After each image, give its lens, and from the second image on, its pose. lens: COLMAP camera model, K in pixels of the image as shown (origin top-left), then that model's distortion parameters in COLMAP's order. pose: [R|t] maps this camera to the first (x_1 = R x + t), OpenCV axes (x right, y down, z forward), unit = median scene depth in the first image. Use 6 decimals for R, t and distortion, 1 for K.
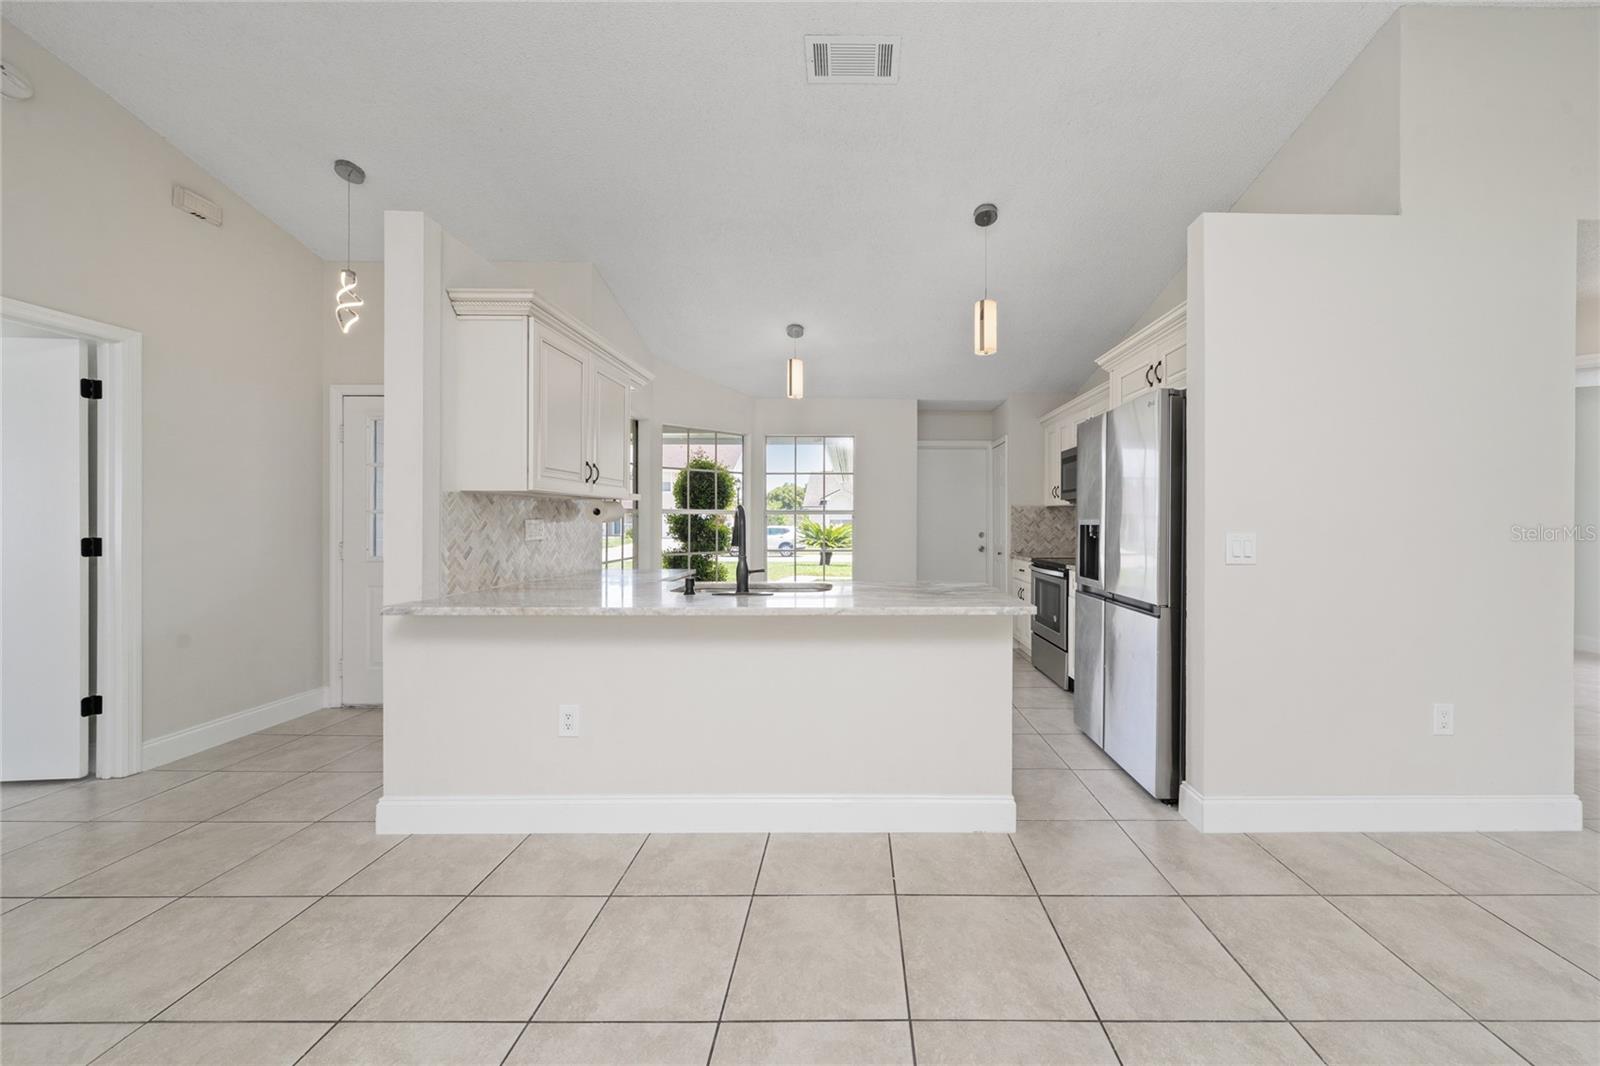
lens RADIAL K [[554.8, 0, 861.5], [0, 554.8, 523.7], [0, 0, 1]] dist [-0.002257, -0.000023]
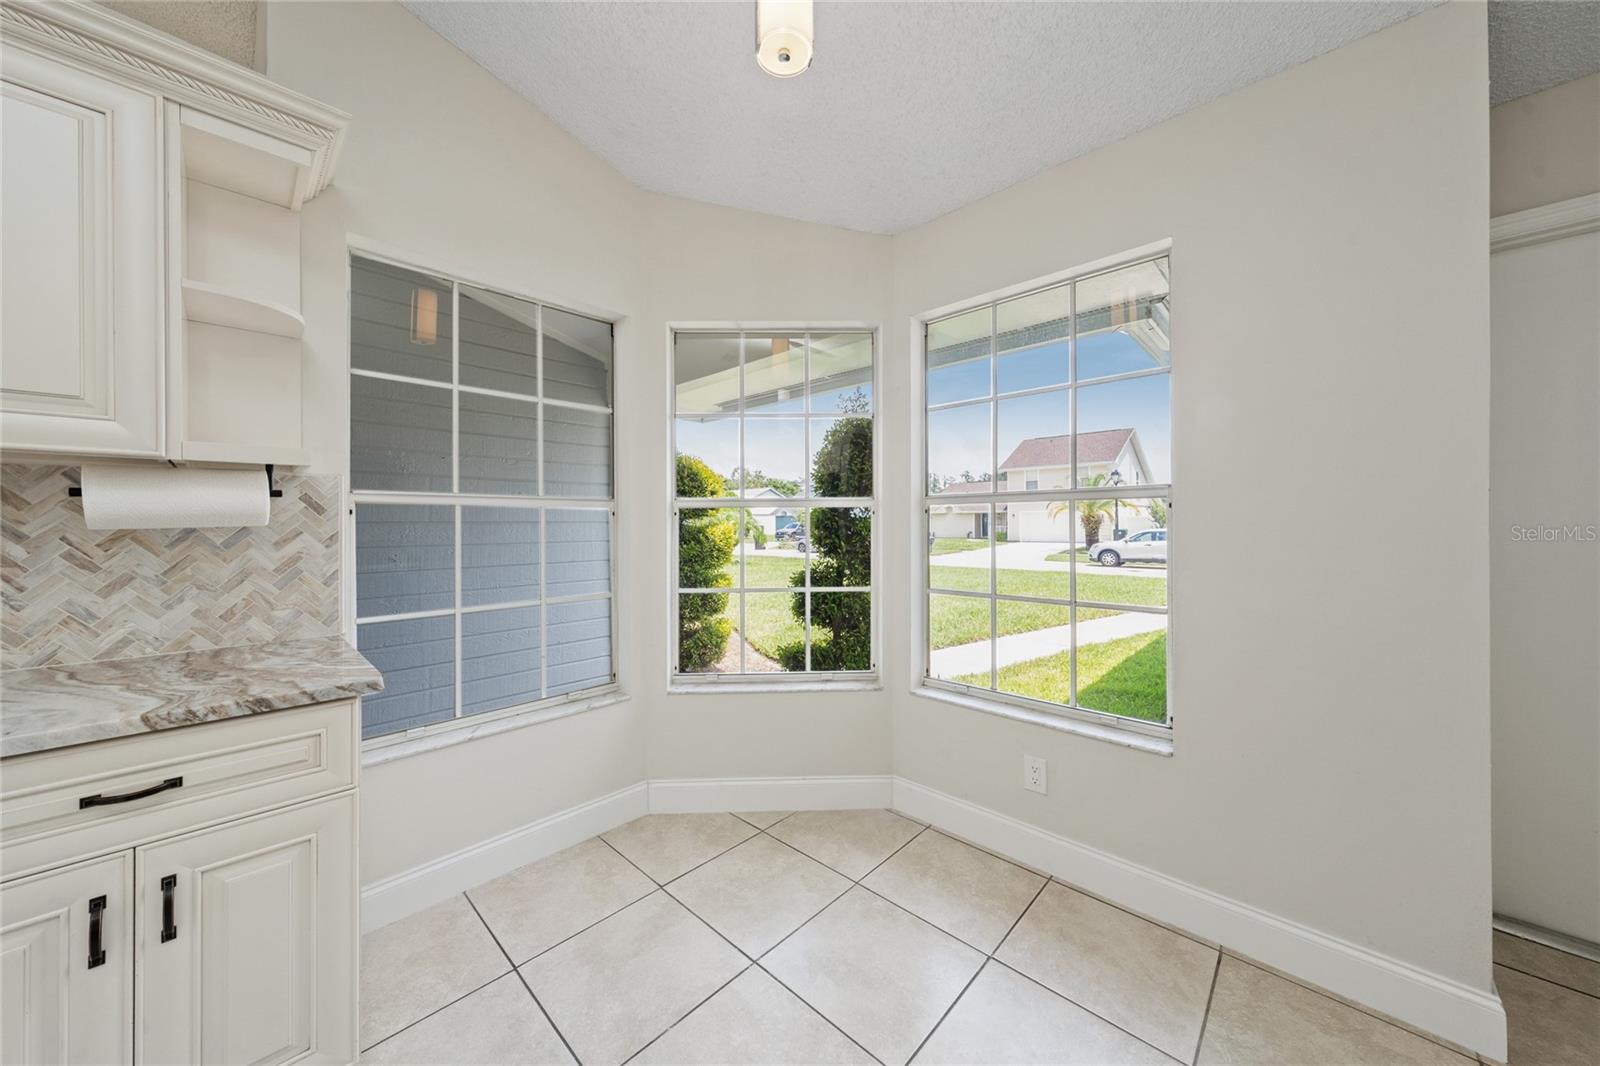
lens RADIAL K [[554.8, 0, 799.5], [0, 554.8, 523.1], [0, 0, 1]] dist [-0.002257, -0.000023]
pose [[0.725219, -0.004215, -0.688506, 0.121076], [0.001489, 0.999989, -0.004553, -0.002381], [0.688517, 0.002276, 0.725217, 1.377005]]
